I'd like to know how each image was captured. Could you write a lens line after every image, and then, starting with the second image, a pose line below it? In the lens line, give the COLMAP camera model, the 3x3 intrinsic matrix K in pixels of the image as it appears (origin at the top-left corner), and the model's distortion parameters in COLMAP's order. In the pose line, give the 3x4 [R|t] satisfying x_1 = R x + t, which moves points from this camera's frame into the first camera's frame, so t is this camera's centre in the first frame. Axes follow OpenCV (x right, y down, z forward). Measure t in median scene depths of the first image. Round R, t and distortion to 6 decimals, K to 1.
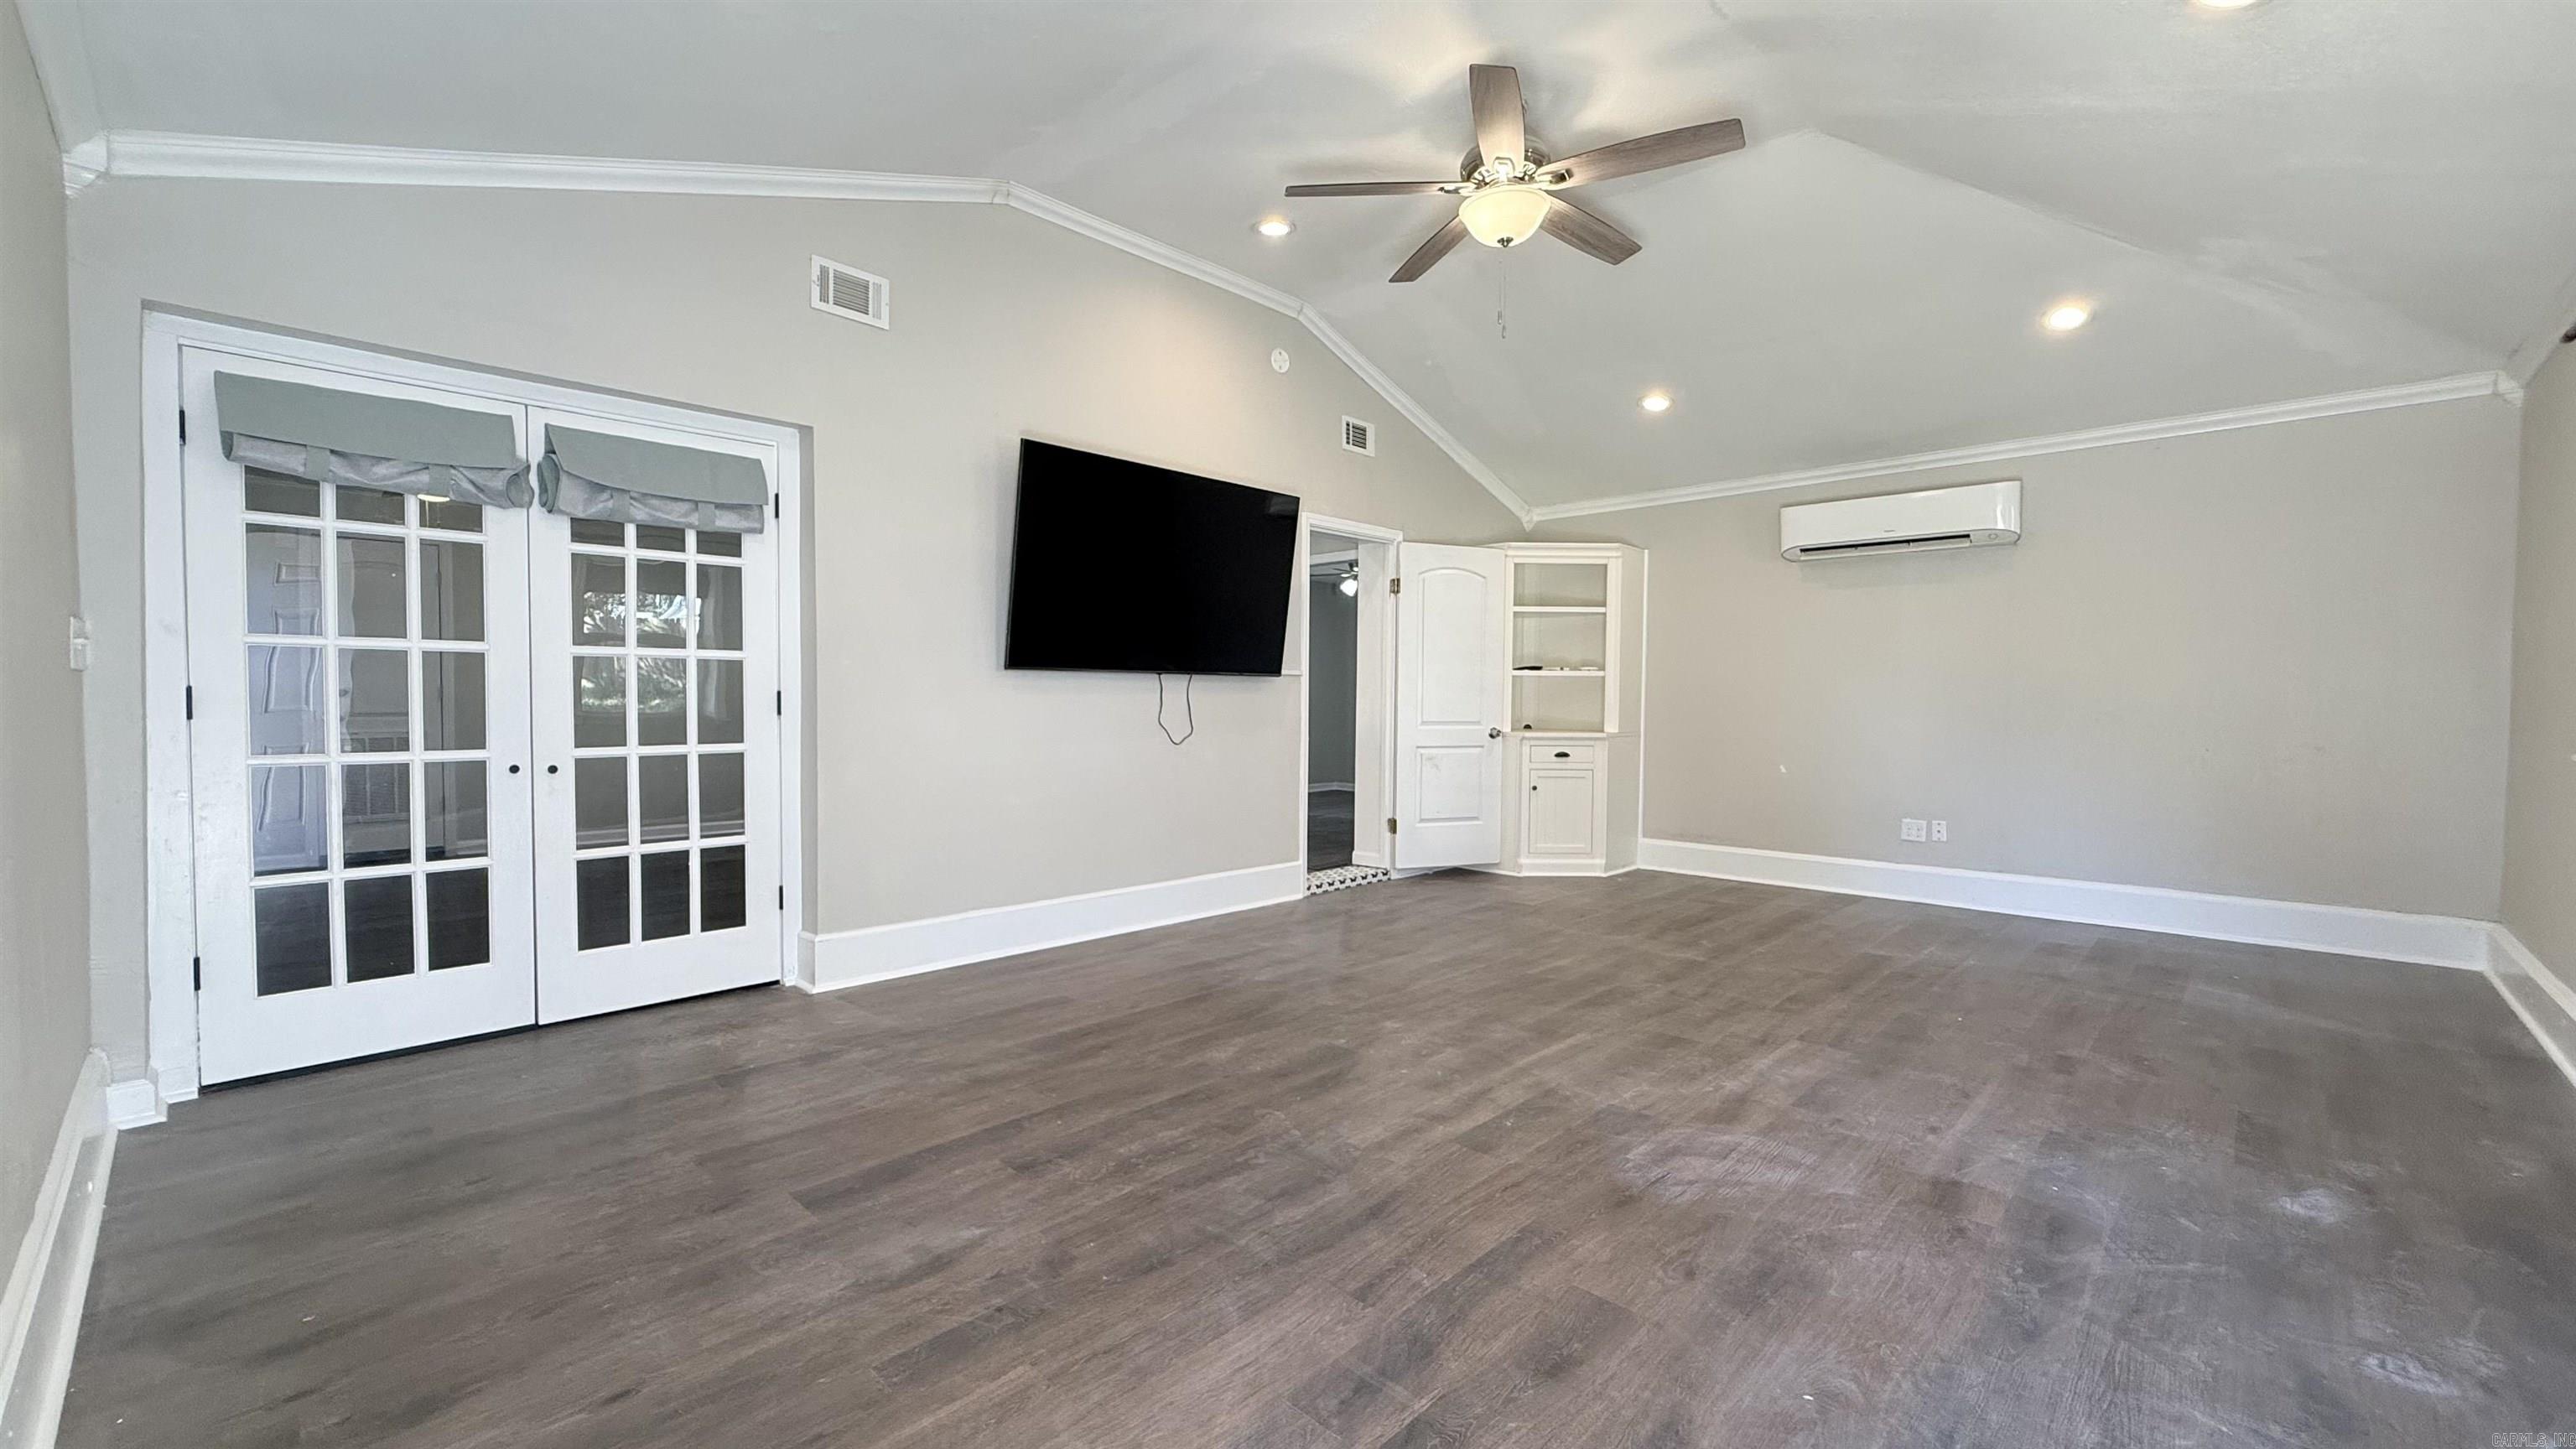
lens RADIAL K [[1022.8, 0, 1278.8], [0, 1022.8, 726.2], [0, 0, 1]] dist [0.000913, 0.000165]
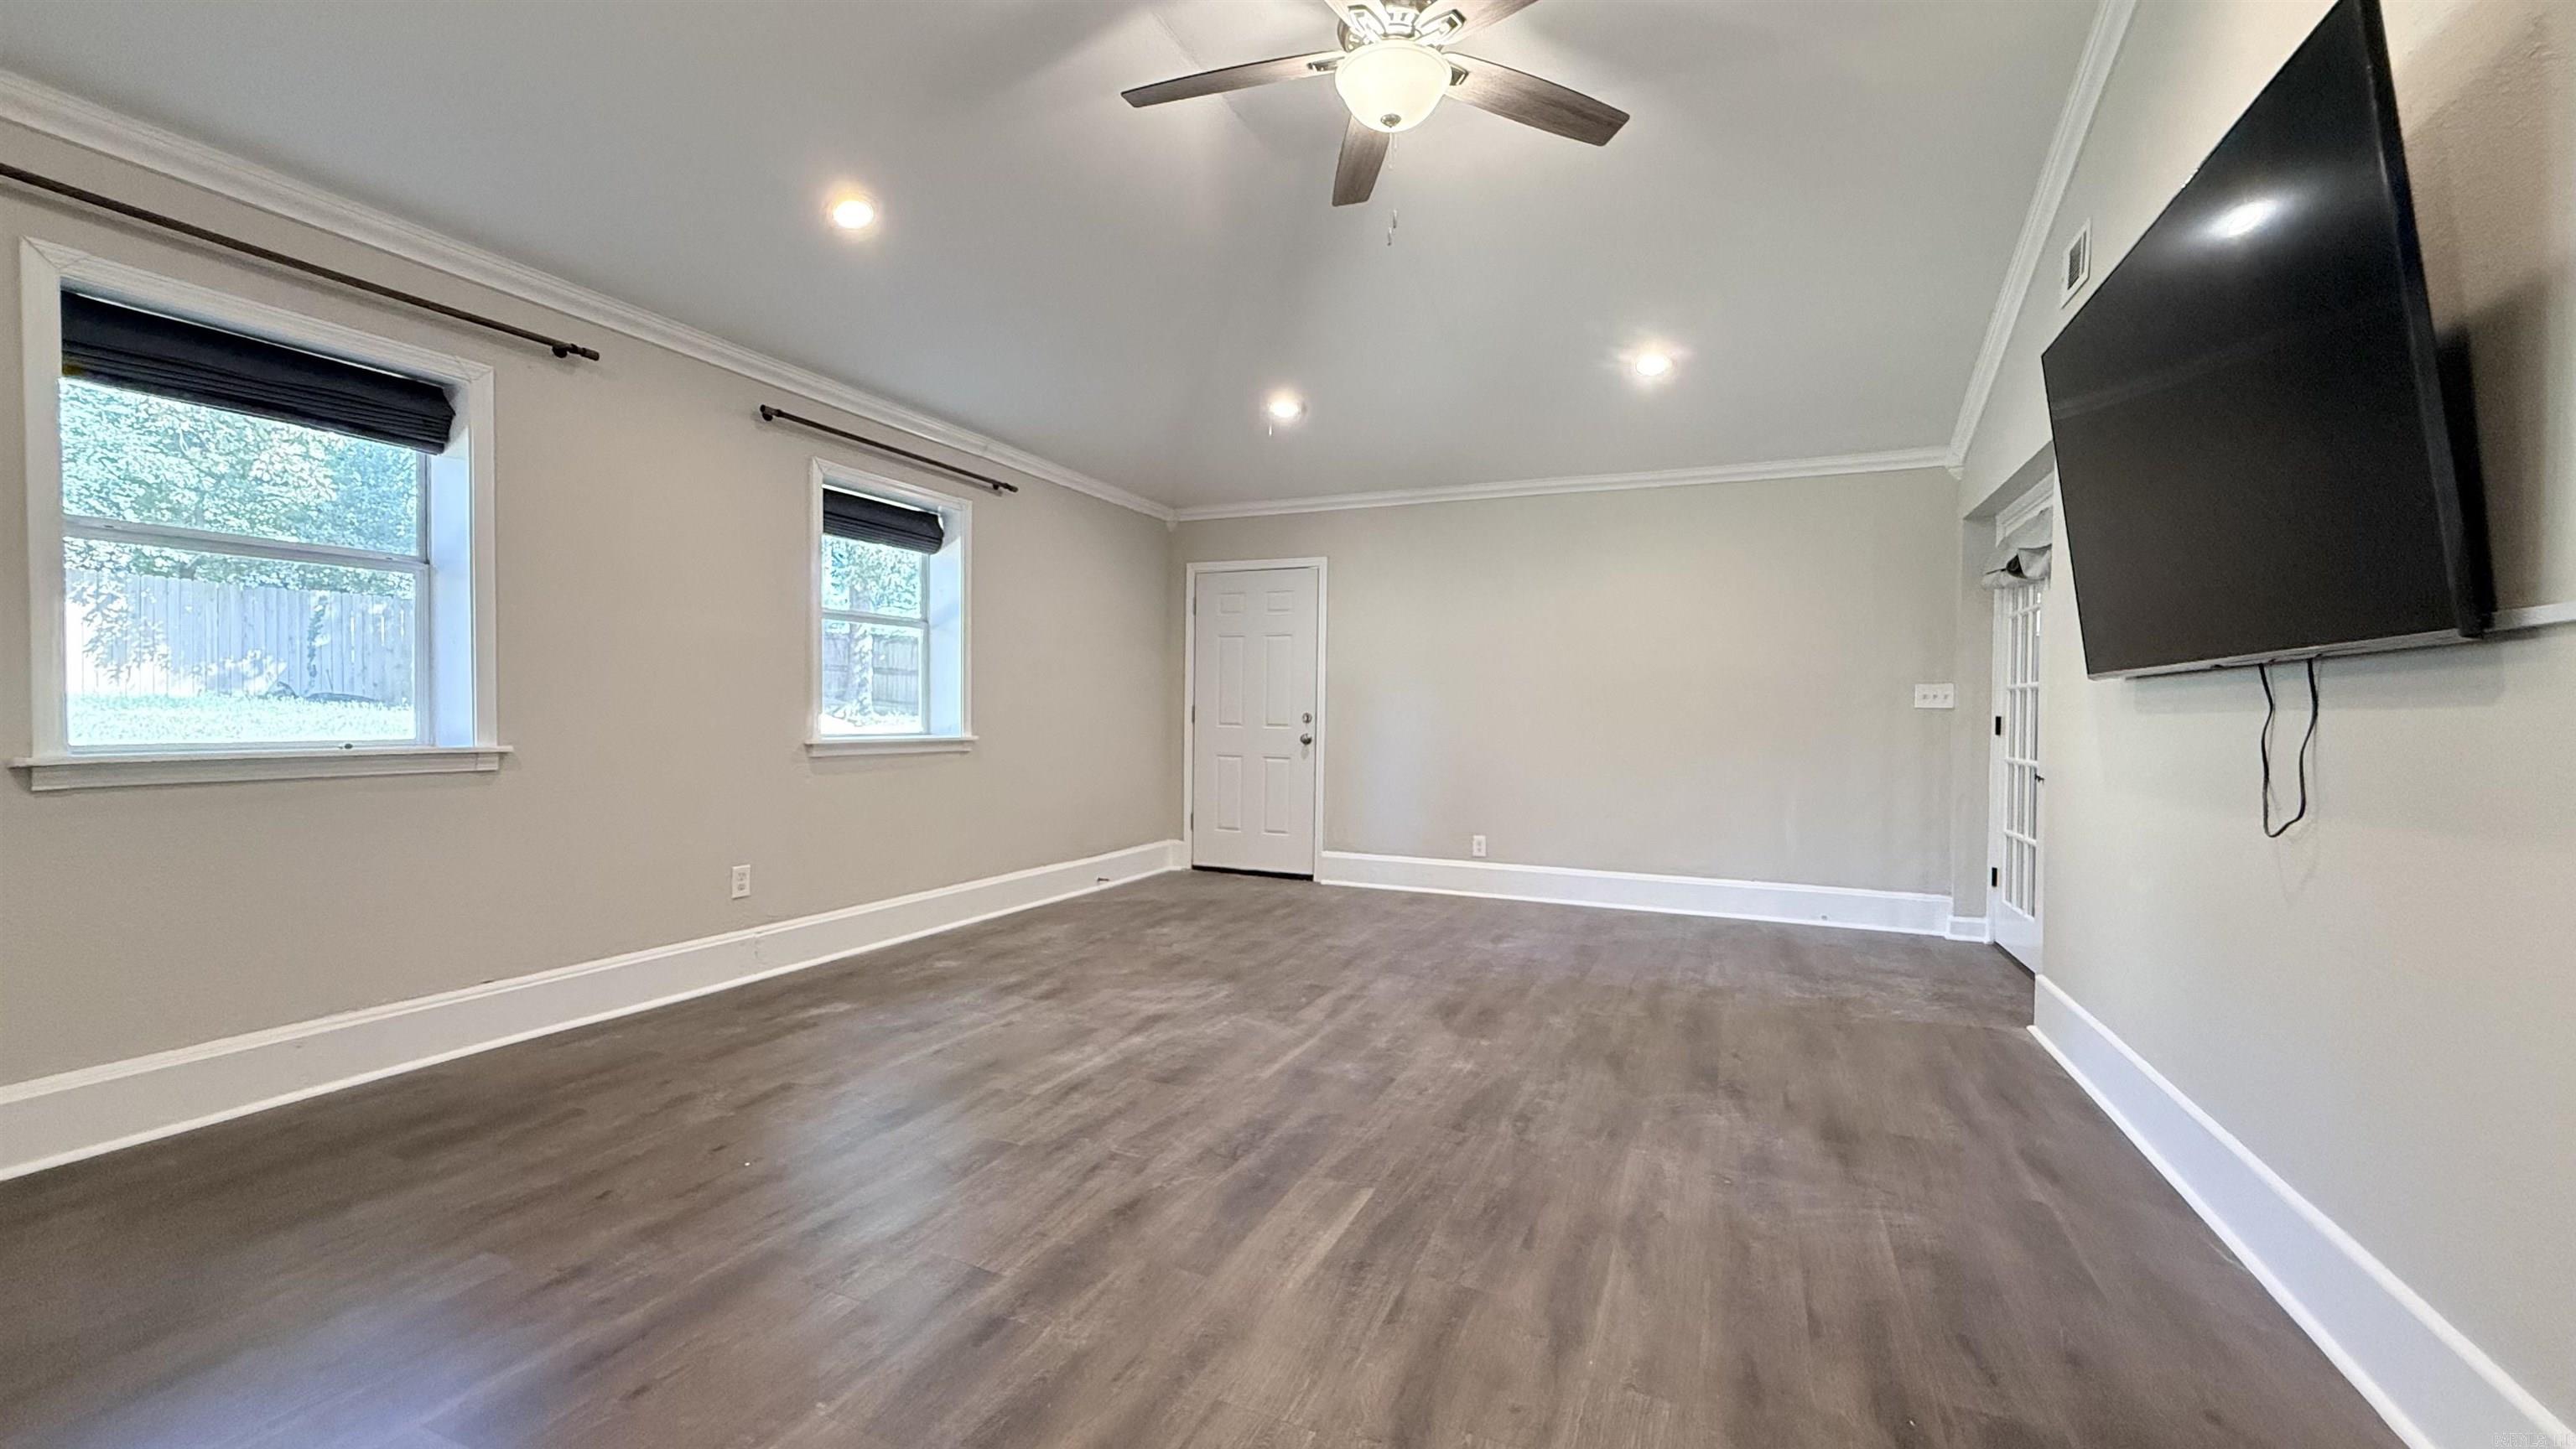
lens RADIAL K [[1022.8, 0, 1282.3], [0, 1022.8, 727.4], [0, 0, 1]] dist [0.000913, 0.000165]
pose [[-0.938685, -0.011817, -0.344573, 0.662576], [-0.026944, 0.998870, 0.039146, -0.048988], [0.343722, 0.046030, -0.937943, 2.036811]]
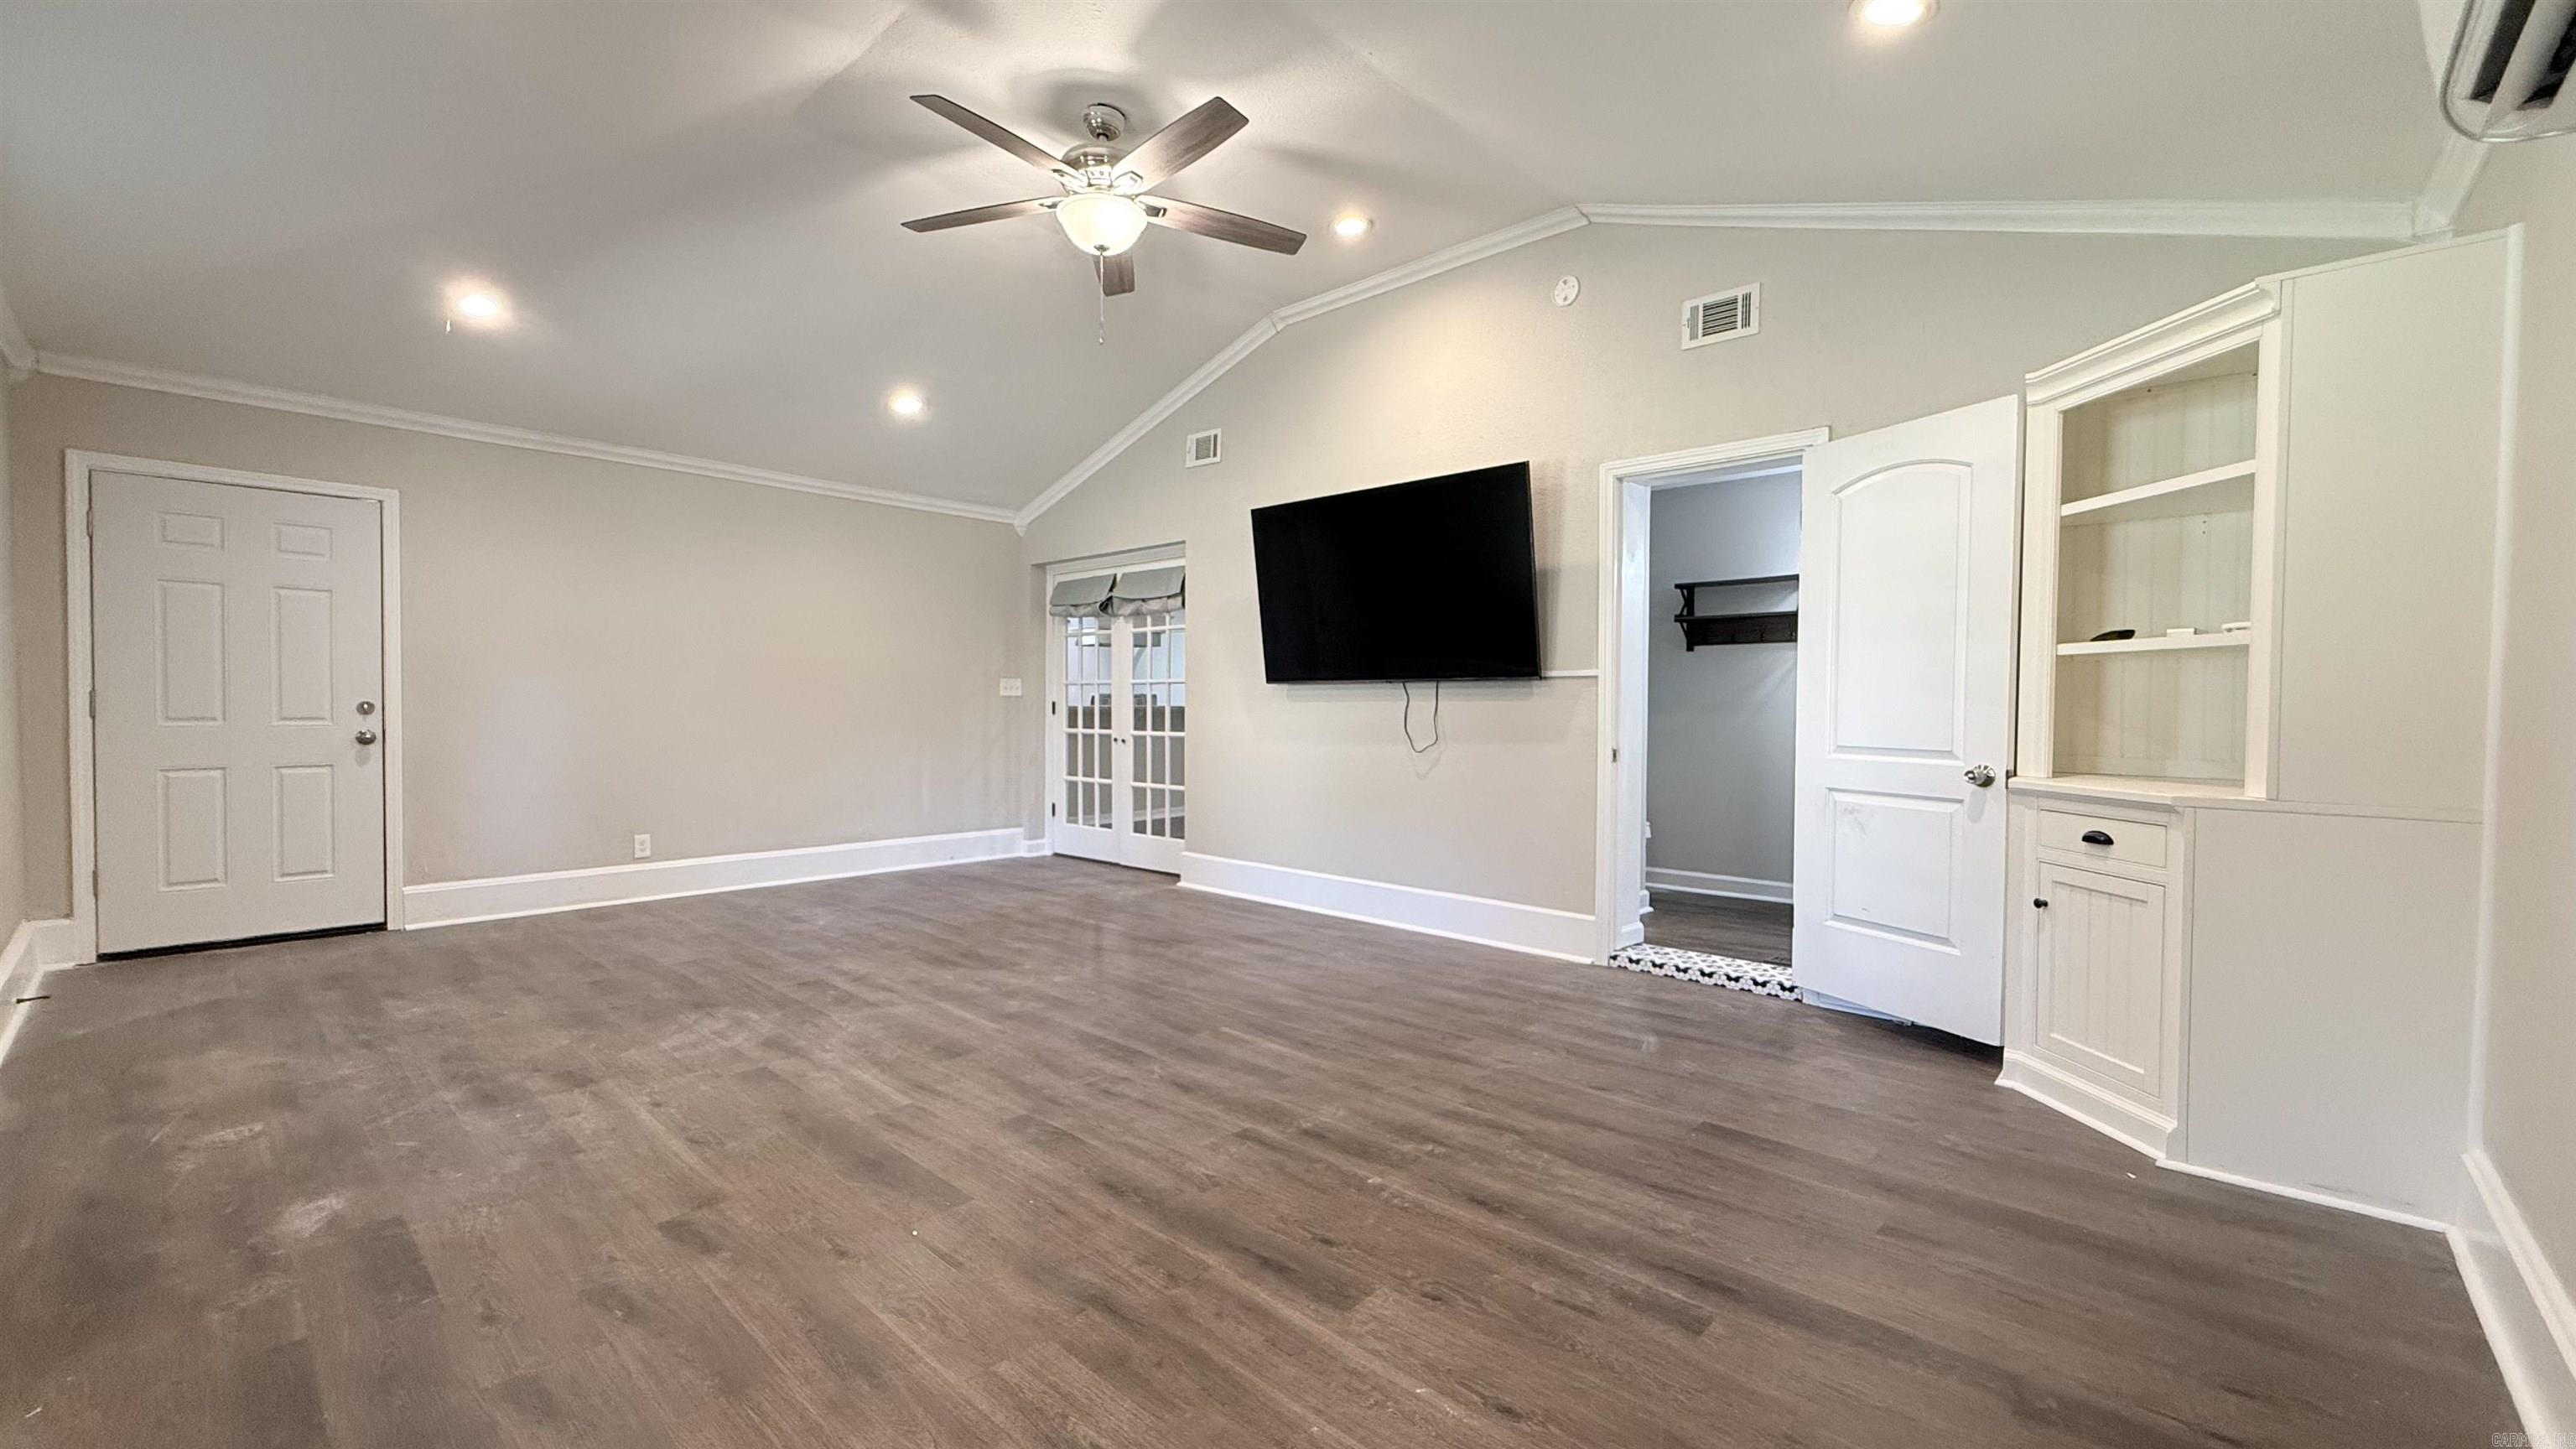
lens RADIAL K [[1022.8, 0, 1276.3], [0, 1022.8, 717.6], [0, 0, 1]] dist [0.000913, 0.000165]
pose [[0.020876, 0.006281, -0.999762, 1.467969], [-0.033943, 0.999408, 0.005570, -0.026830], [0.999206, 0.033818, 0.021077, 1.380170]]
